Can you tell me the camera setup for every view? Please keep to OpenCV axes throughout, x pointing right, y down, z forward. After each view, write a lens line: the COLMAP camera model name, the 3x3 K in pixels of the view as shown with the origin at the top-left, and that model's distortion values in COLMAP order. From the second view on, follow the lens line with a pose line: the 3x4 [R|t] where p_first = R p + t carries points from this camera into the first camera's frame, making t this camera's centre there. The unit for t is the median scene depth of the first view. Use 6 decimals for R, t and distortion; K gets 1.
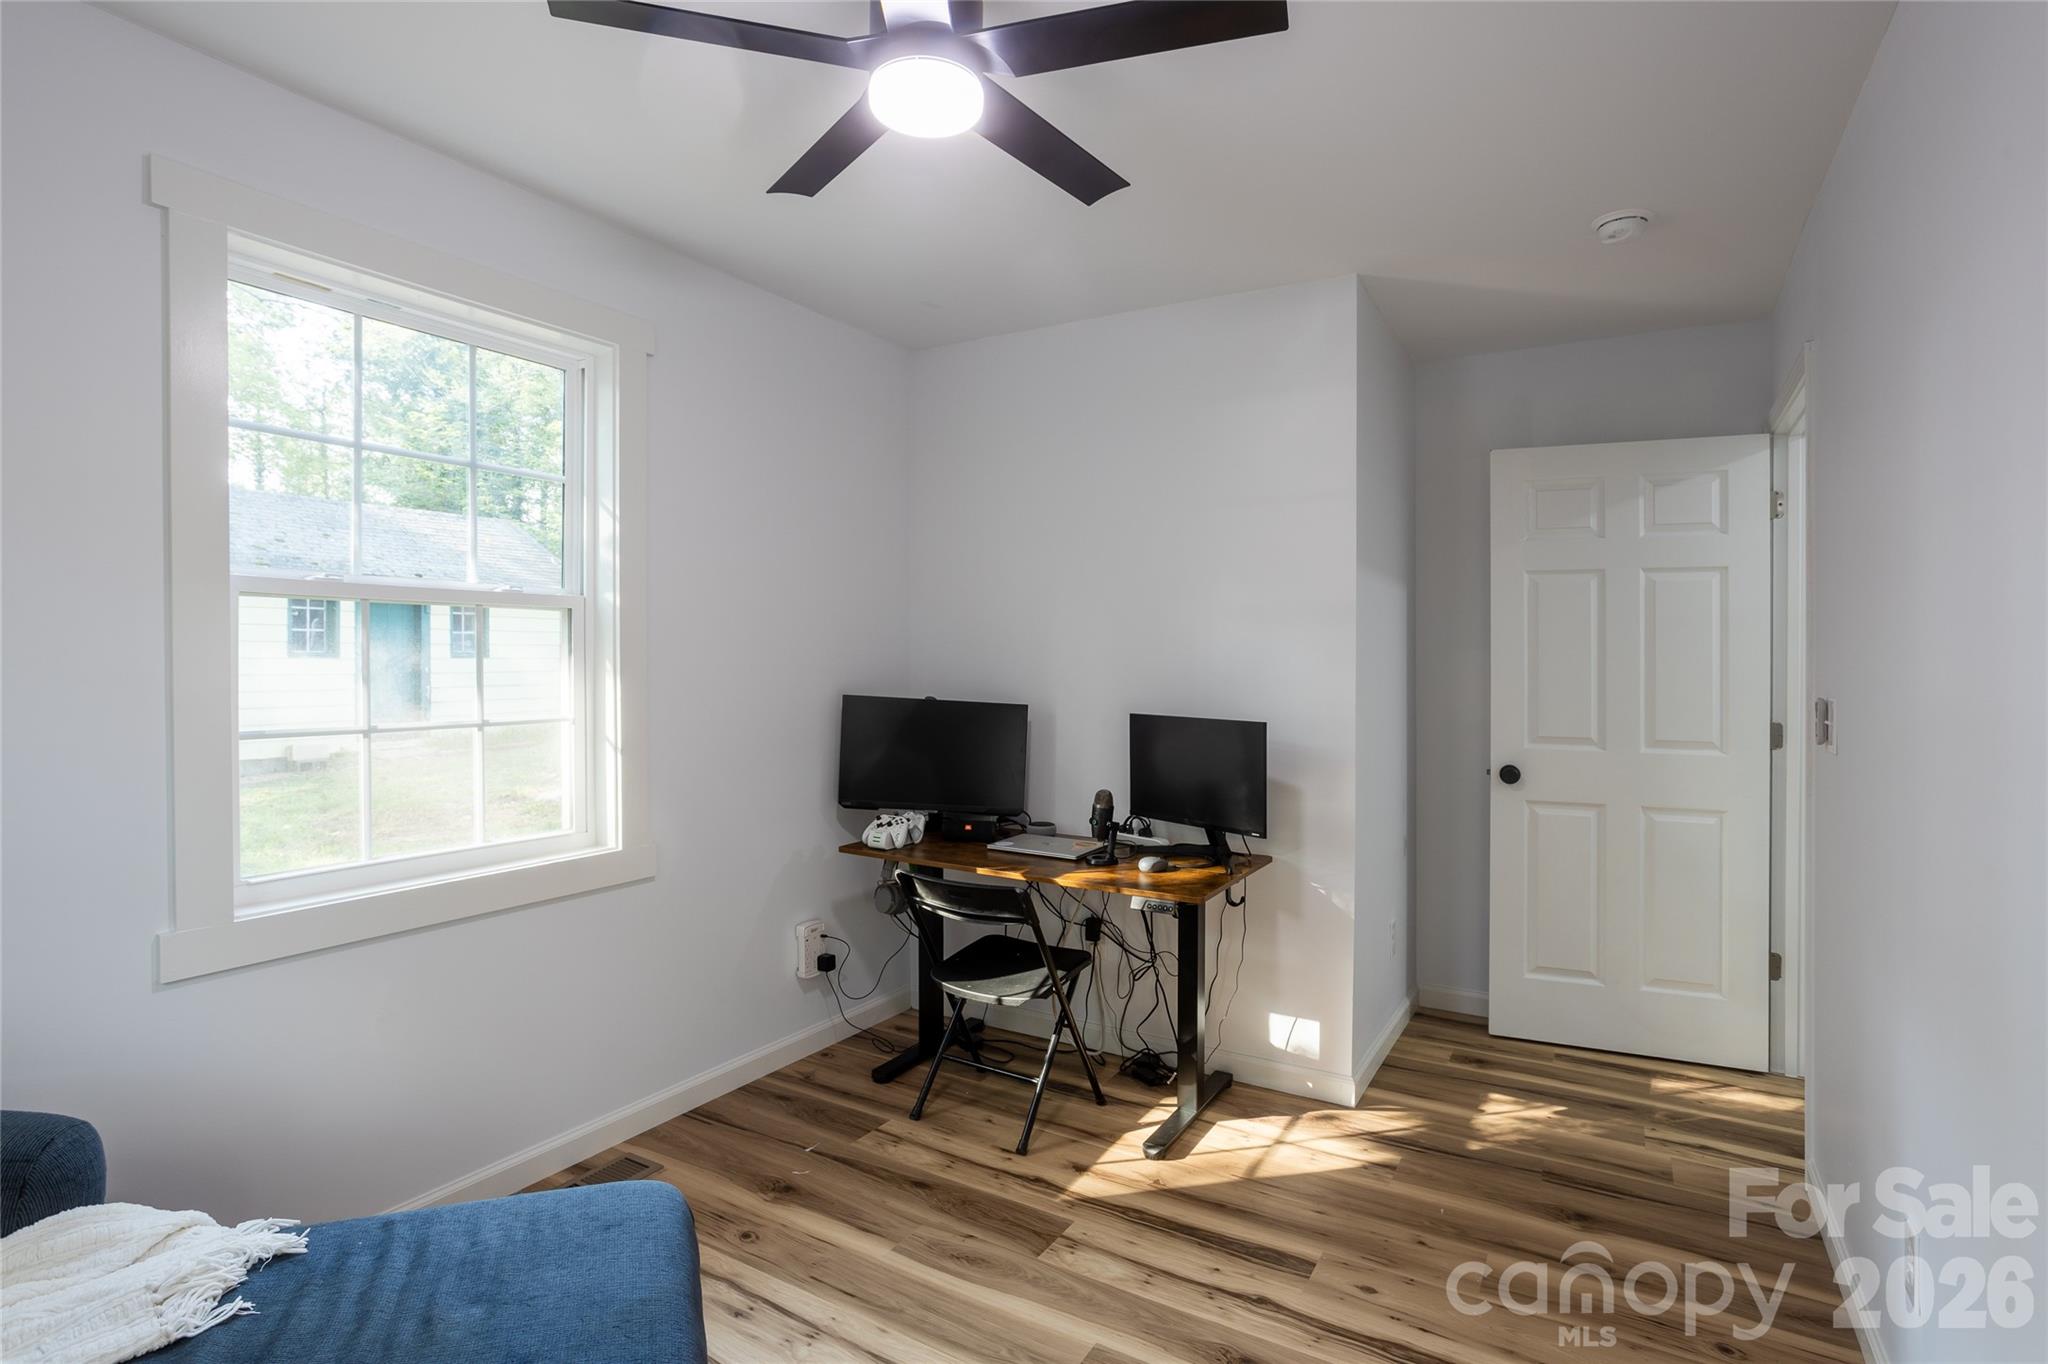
lens RADIAL K [[1010.4, 0, 1026.3], [0, 1010.4, 655.2], [0, 0, 1]] dist [-0.058545, 0.037158]
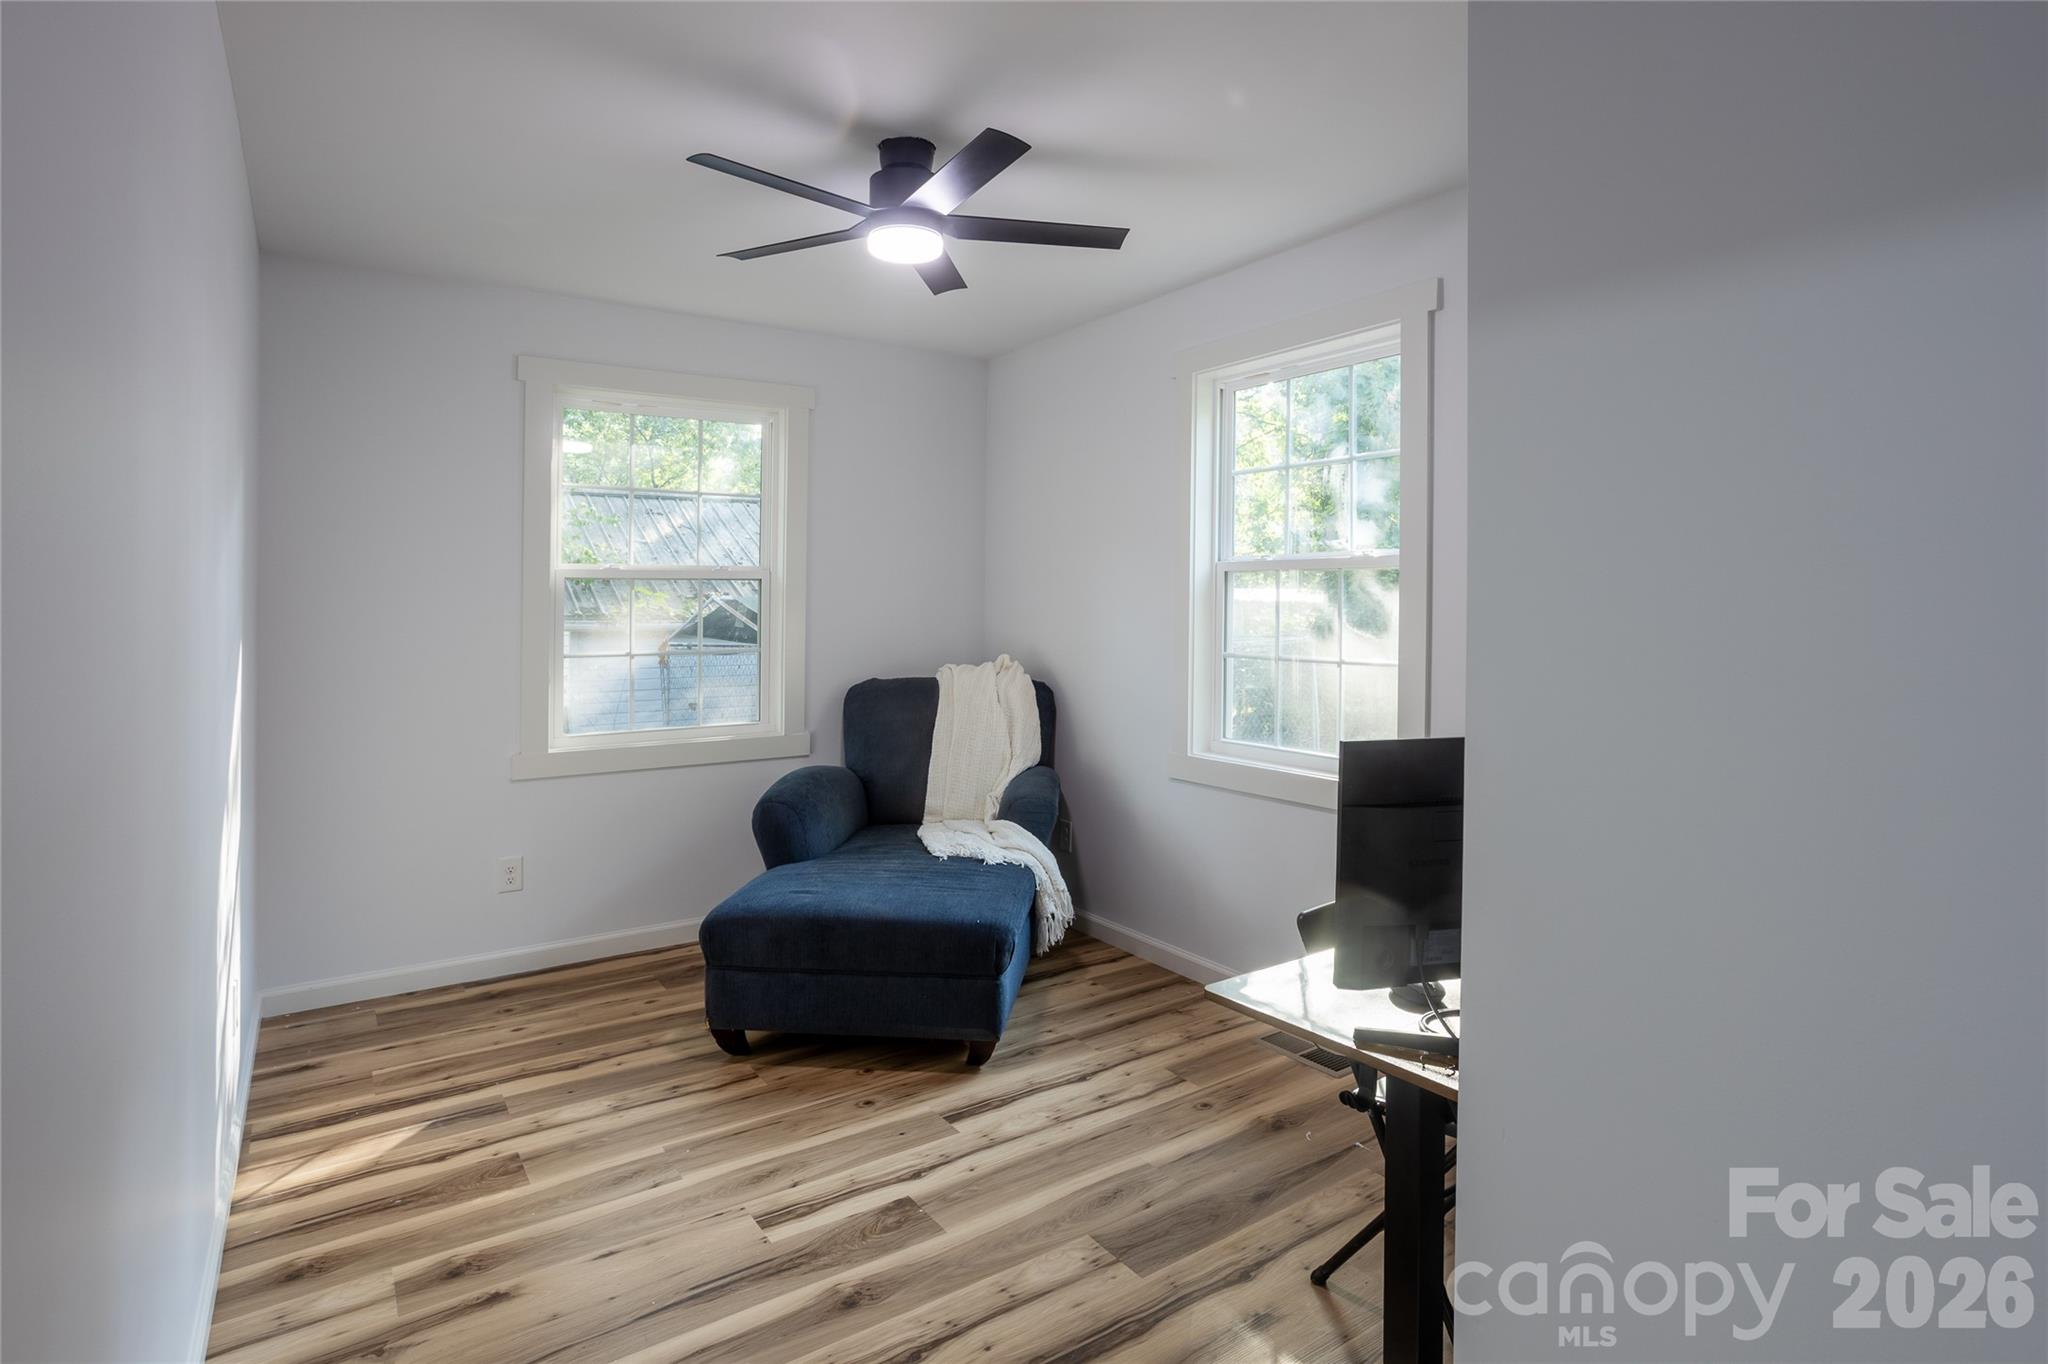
lens RADIAL K [[1010.4, 0, 1026.3], [0, 1010.4, 655.2], [0, 0, 1]] dist [-0.058545, 0.037158]
pose [[-0.400137, 0.039668, -0.915596, 0.877815], [0.003331, 0.999119, 0.041831, 0.006095], [0.916449, 0.013689, -0.399917, 1.299859]]
